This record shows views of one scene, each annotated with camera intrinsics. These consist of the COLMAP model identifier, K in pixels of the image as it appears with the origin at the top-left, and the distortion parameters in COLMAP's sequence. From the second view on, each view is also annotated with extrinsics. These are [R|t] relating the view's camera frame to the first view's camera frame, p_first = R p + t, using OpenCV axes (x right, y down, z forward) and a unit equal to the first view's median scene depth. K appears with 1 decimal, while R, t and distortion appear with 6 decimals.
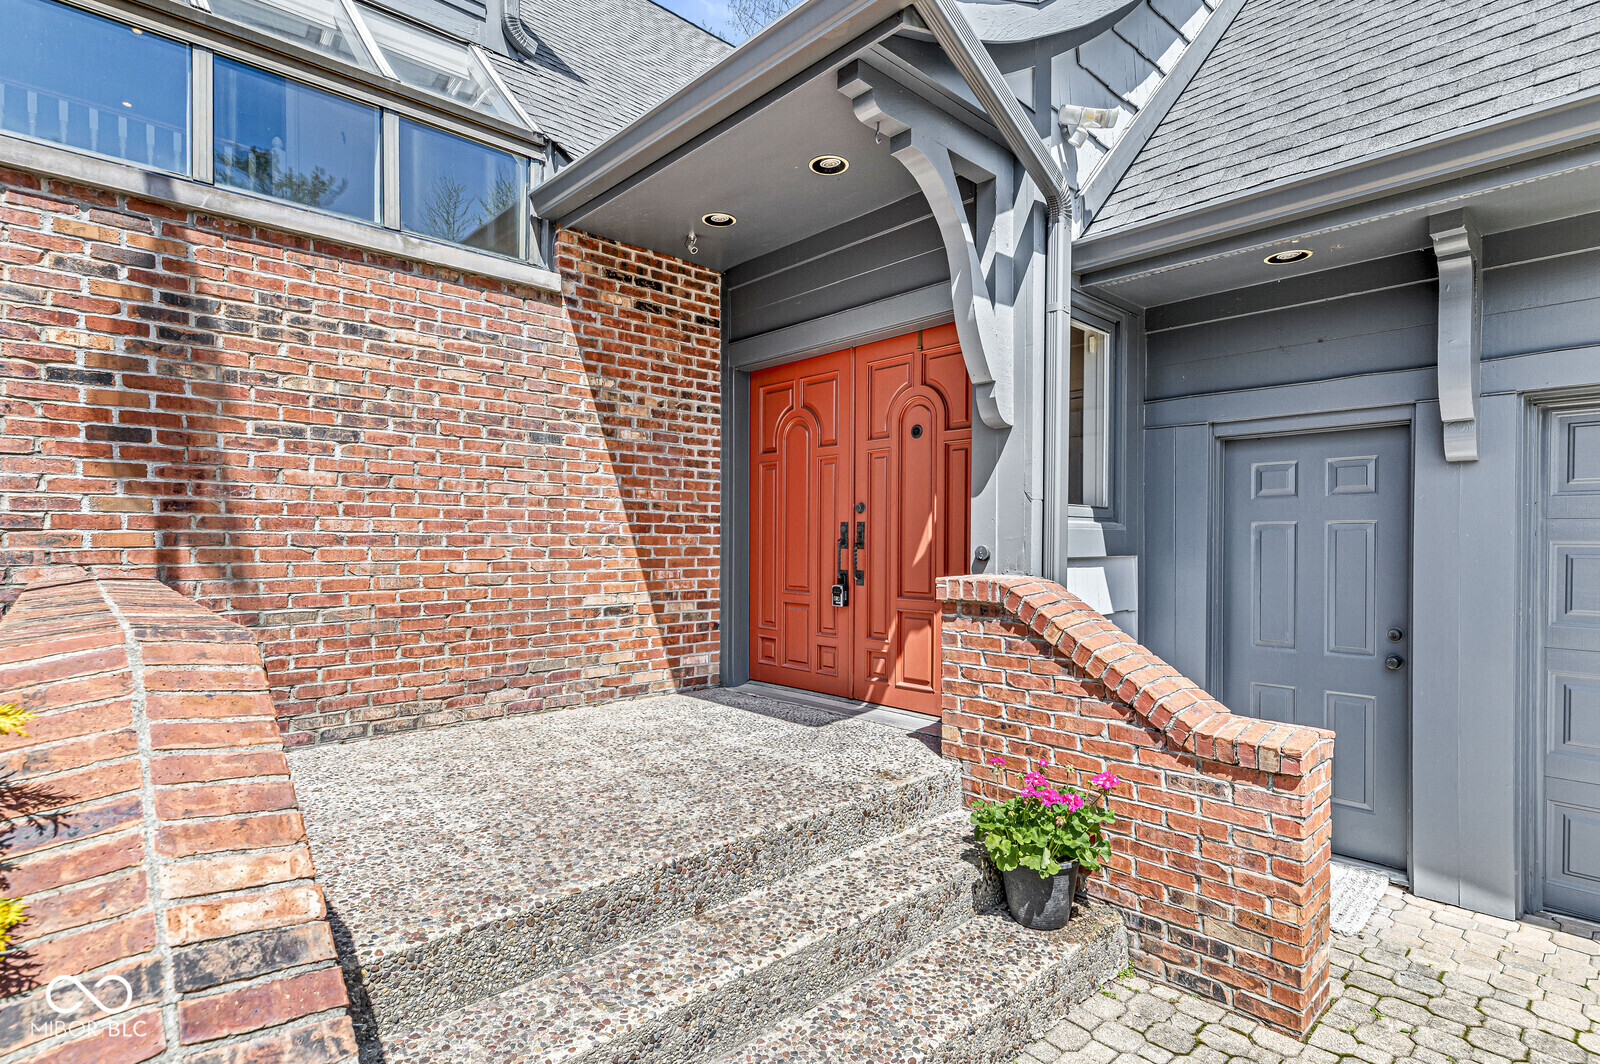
lens RADIAL K [[787.9, 0, 797.8], [0, 787.9, 550.8], [0, 0, 1]] dist [-0.000551, 0.001235]
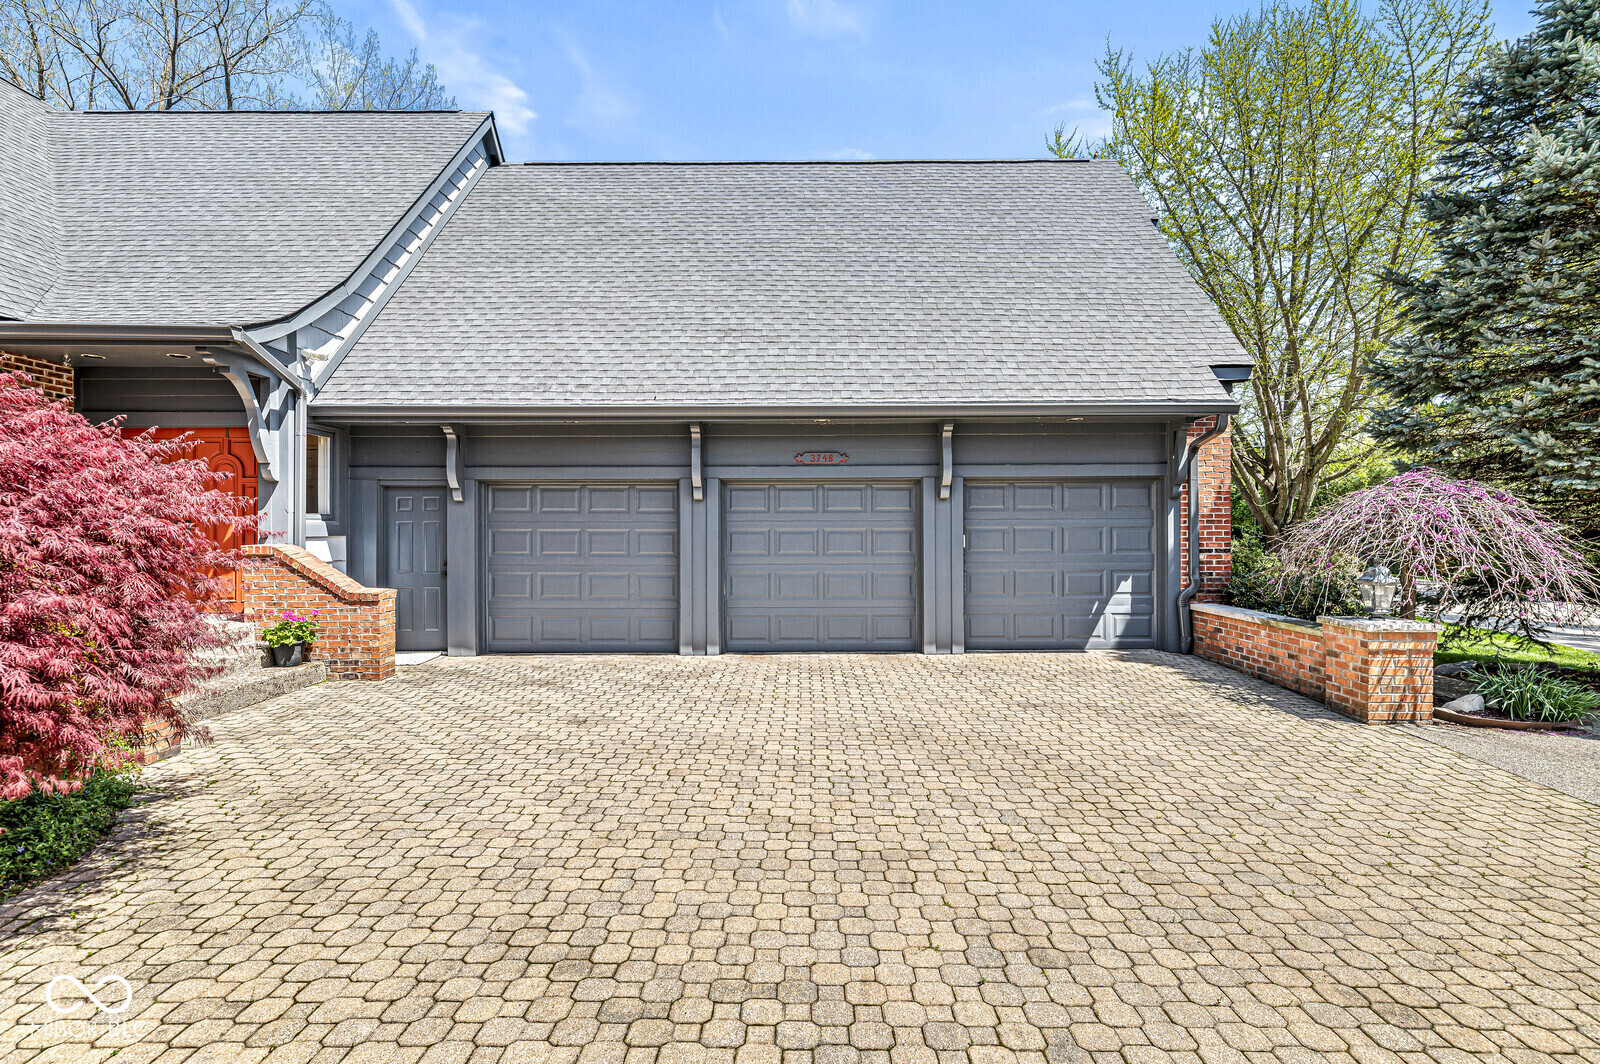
lens RADIAL K [[787.9, 0, 806.7], [0, 787.9, 525.8], [0, 0, 1]] dist [-0.000551, 0.001235]
pose [[0.668675, -0.001490, 0.743553, -0.376586], [0.013022, 0.999868, -0.009707, 0.016972], [-0.743441, 0.016173, 0.668606, -1.550799]]
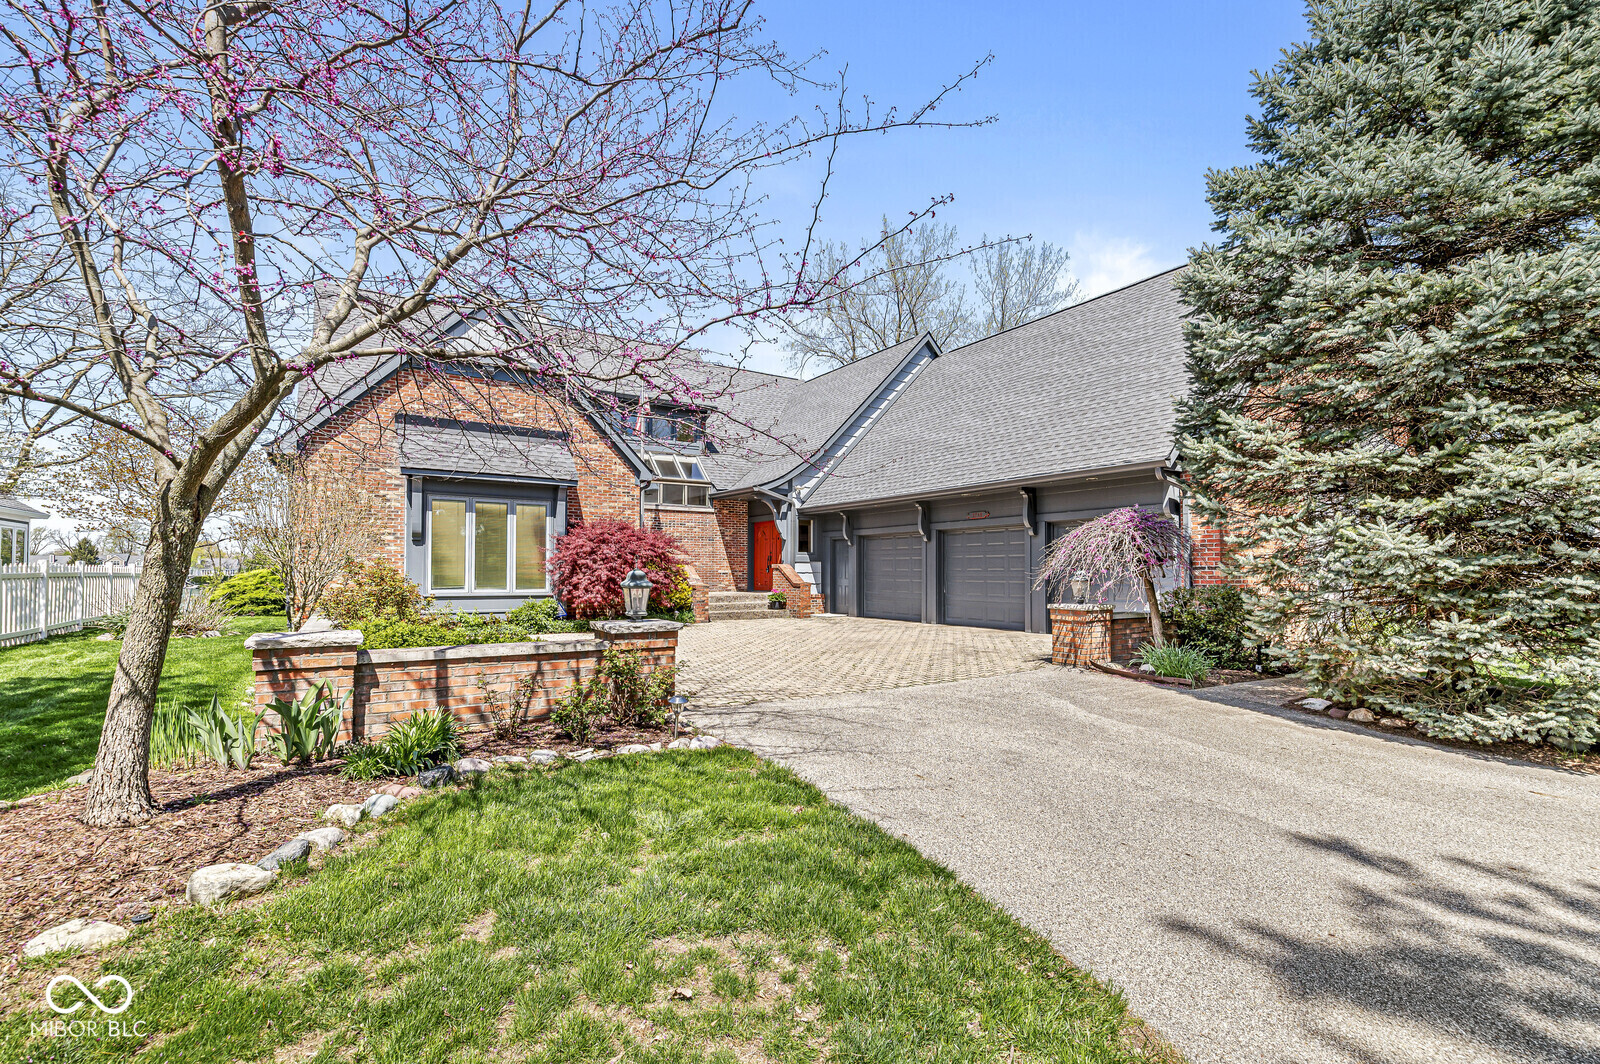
lens RADIAL K [[705.4, 0, 795.6], [0, 705.4, 540.7], [0, 0, 1]] dist [-0.002605, 0.000357]
pose [[0.986034, -0.009357, -0.166282, 1.101234], [0.000230, 0.998496, -0.054823, 0.129816], [0.166545, 0.054019, 0.984553, -3.828947]]
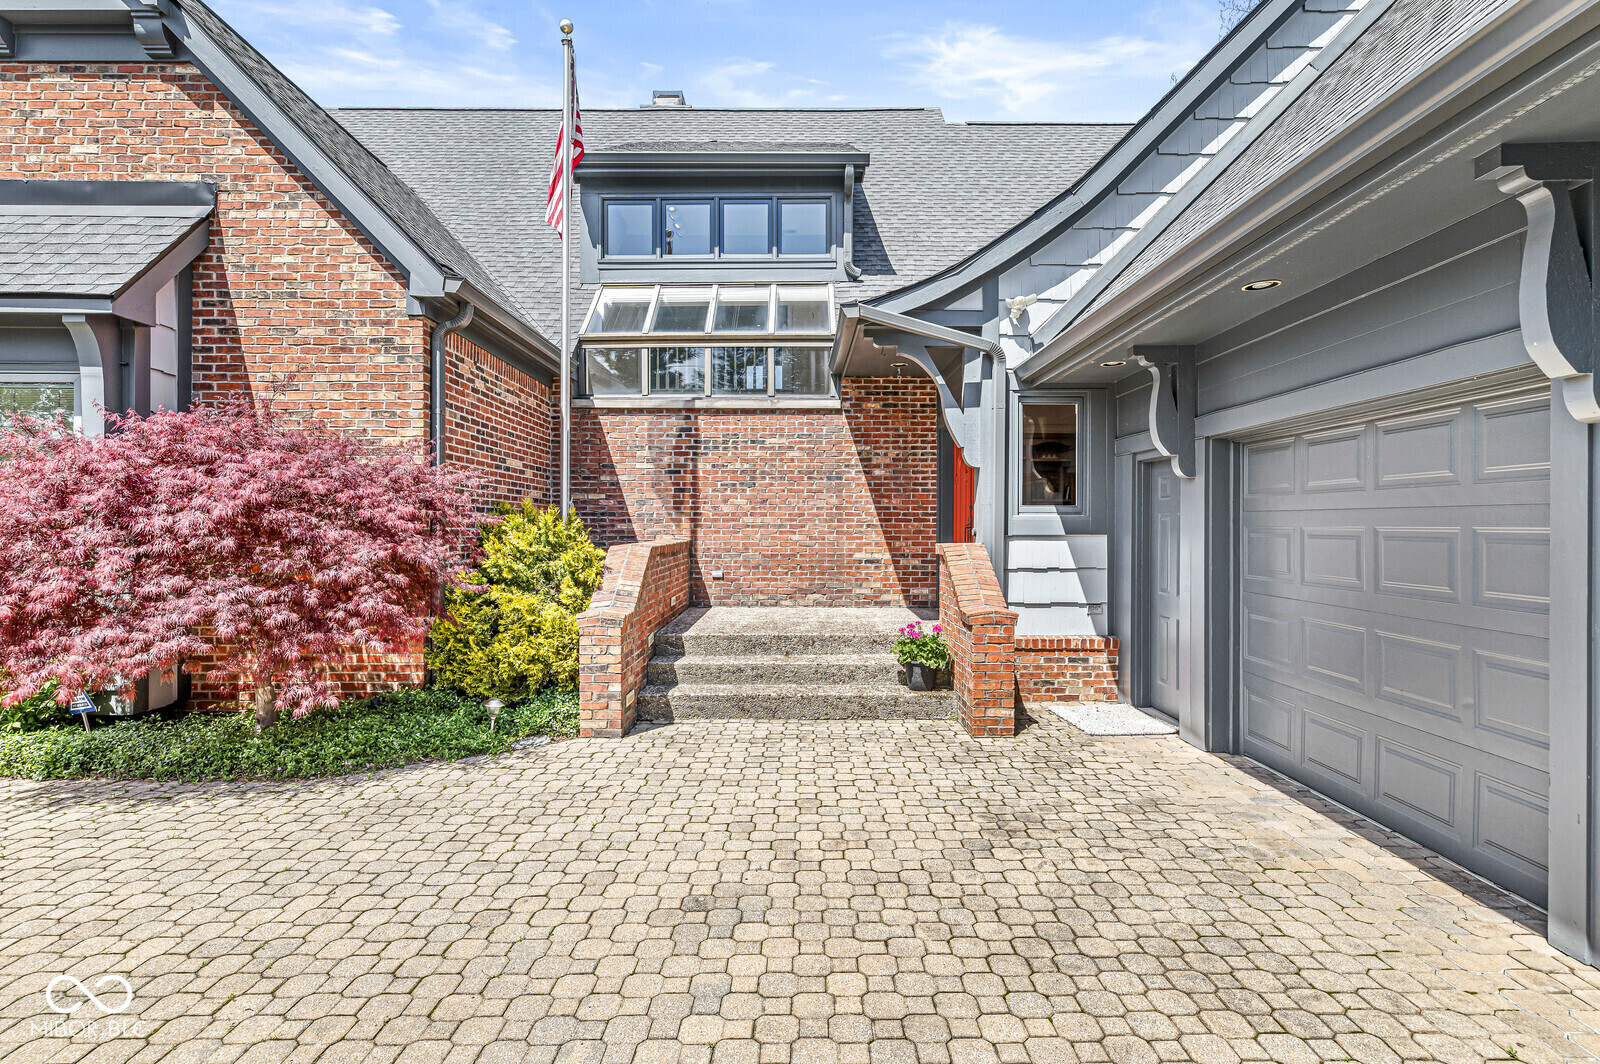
lens RADIAL K [[787.9, 0, 808.7], [0, 787.9, 530.2], [0, 0, 1]] dist [-0.000551, 0.001235]
pose [[0.738237, 0.001382, -0.674540, 1.134449], [-0.007550, 0.999952, -0.006214, 0.012198], [0.674499, 0.009680, 0.738212, -0.655561]]
